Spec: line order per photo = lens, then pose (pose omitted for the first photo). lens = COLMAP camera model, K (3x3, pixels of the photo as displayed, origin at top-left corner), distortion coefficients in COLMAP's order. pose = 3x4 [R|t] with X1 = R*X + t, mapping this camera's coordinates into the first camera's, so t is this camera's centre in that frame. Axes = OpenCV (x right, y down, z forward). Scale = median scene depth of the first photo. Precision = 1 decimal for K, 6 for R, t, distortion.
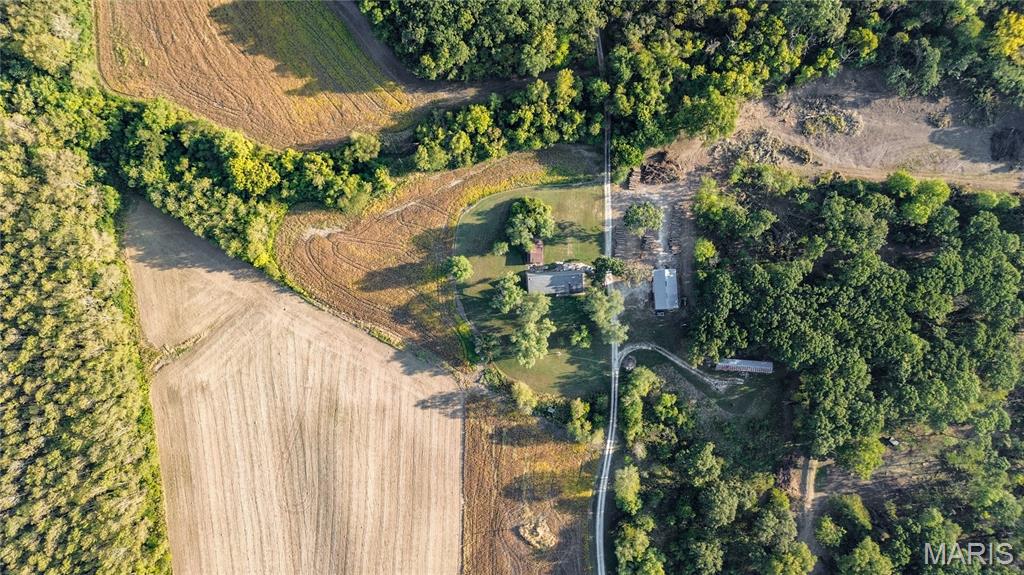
lens RADIAL K [[730.4, 0, 480.9], [0, 730.4, 289.8], [0, 0, 1]] dist [0.050130, -0.052438]
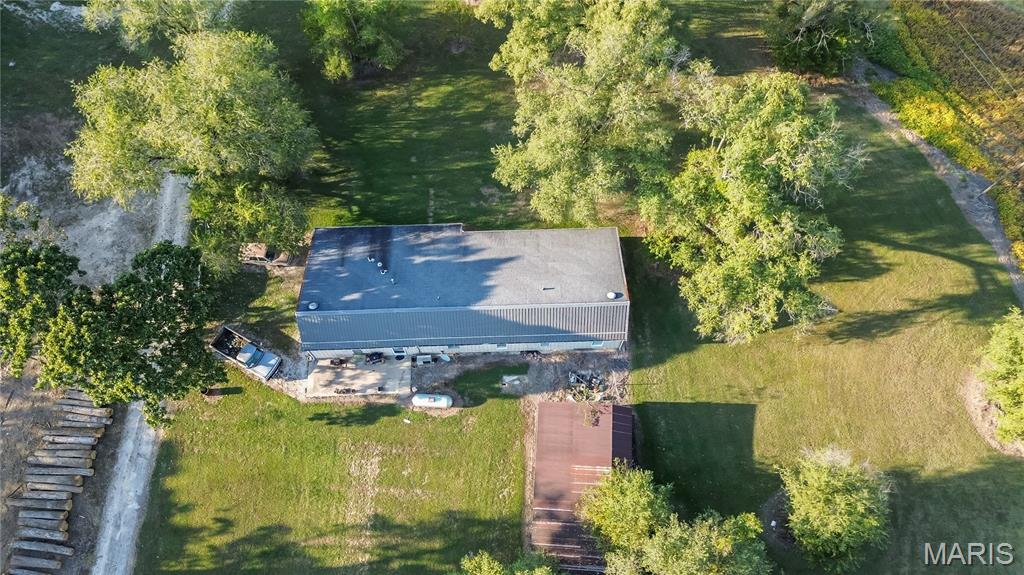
lens RADIAL K [[730.4, 0, 509.6], [0, 730.4, 285.3], [0, 0, 1]] dist [0.050130, -0.052438]
pose [[-0.998082, -0.024076, 0.057031, 0.081764], [0.044844, -0.916298, 0.397979, -0.078542], [0.042676, 0.399774, 0.915620, 0.844769]]
